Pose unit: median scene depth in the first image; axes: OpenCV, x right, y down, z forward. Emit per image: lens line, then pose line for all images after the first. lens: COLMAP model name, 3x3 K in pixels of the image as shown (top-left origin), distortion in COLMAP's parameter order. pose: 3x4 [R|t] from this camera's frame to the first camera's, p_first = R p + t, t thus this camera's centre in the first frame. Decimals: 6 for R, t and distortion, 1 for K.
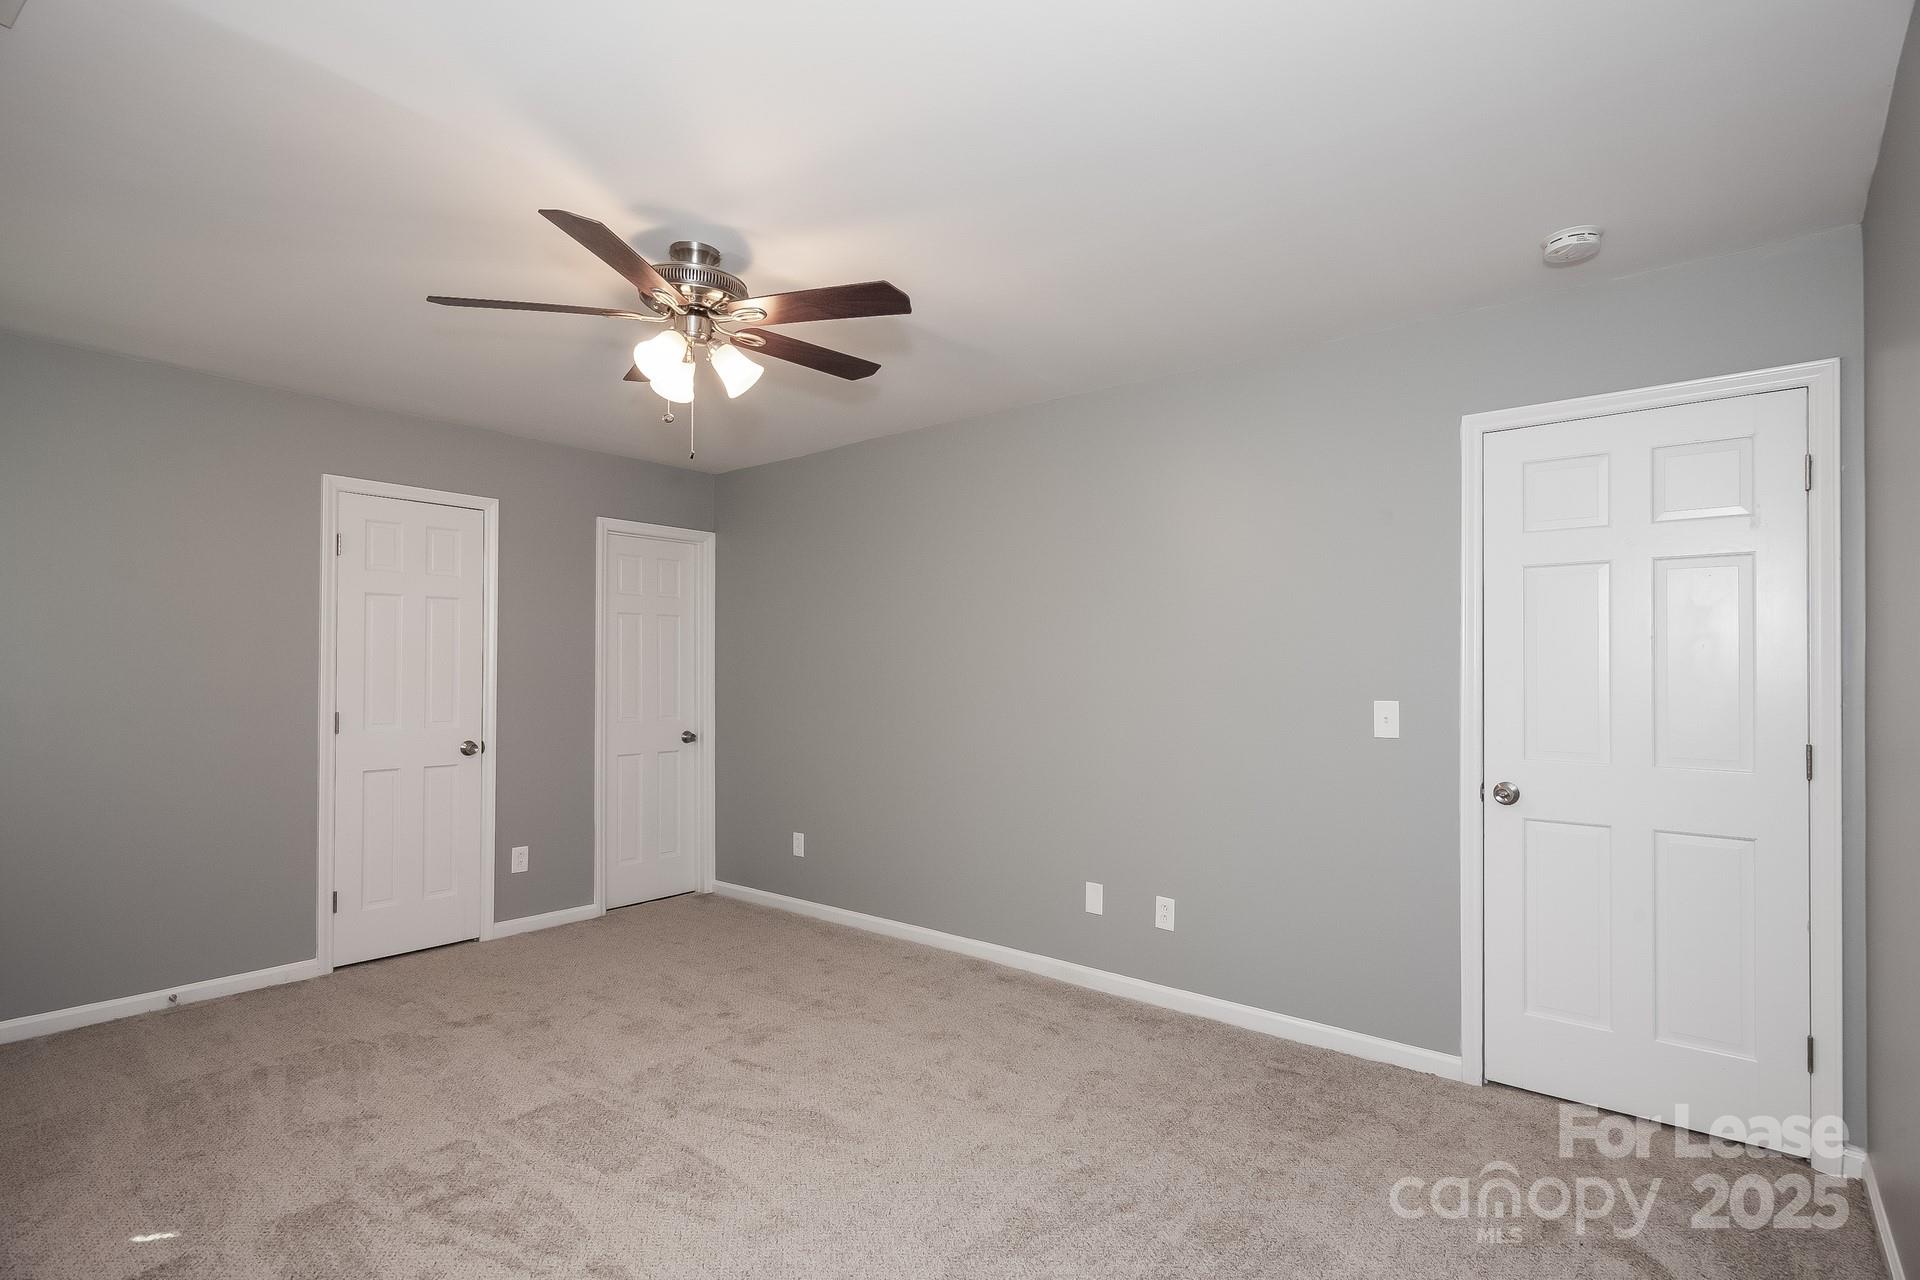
lens RADIAL K [[926.8, 0, 950.4], [0, 926.8, 658.8], [0, 0, 1]] dist [0.003136, -0.001717]
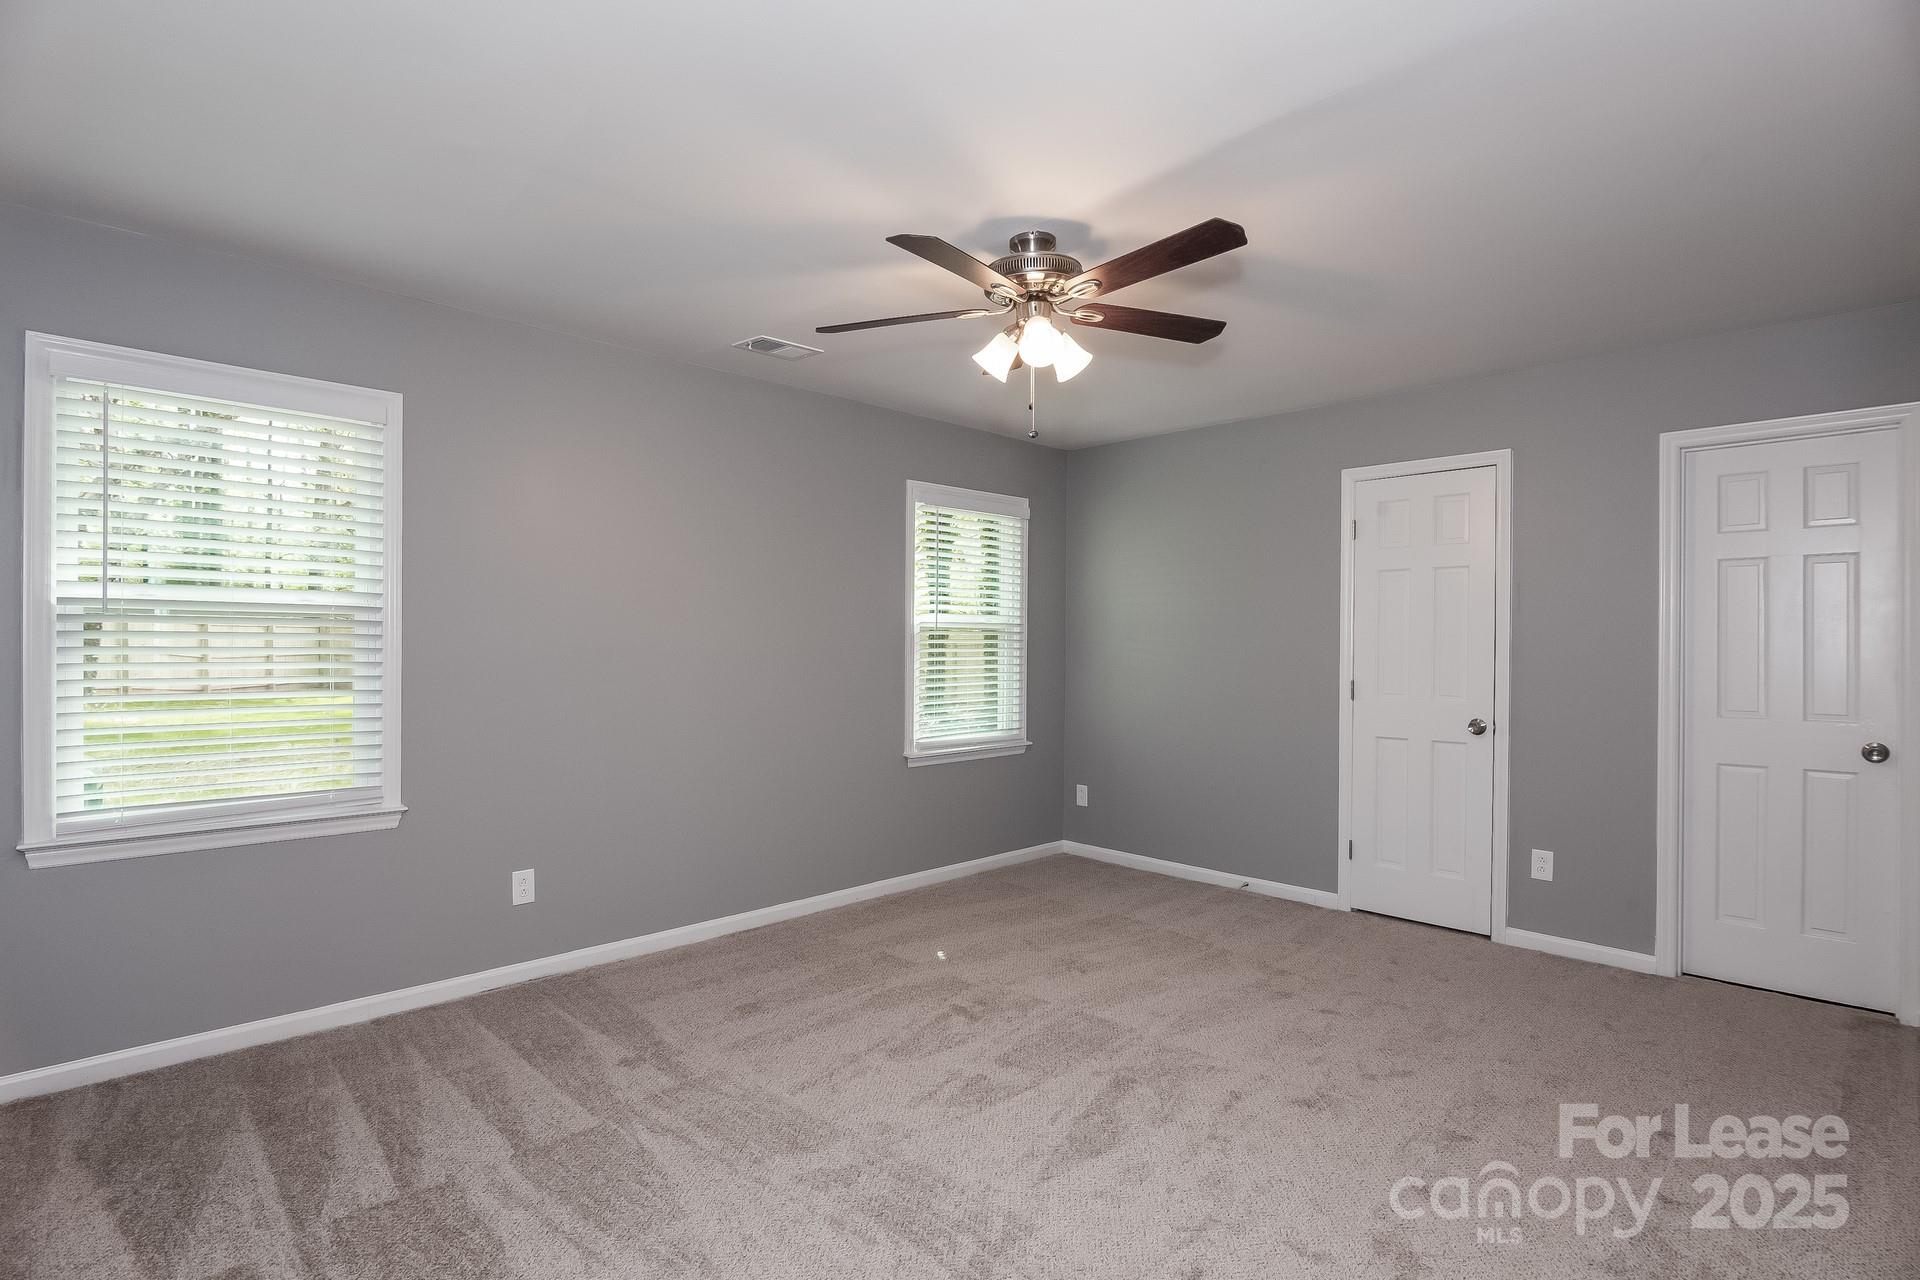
lens RADIAL K [[926.8, 0, 967.2], [0, 926.8, 648.3], [0, 0, 1]] dist [0.003136, -0.001717]
pose [[-0.071377, -0.000360, -0.997449, 0.481954], [0.011291, 0.999936, -0.001169, 0.014636], [0.997386, -0.011346, -0.071368, 0.613067]]
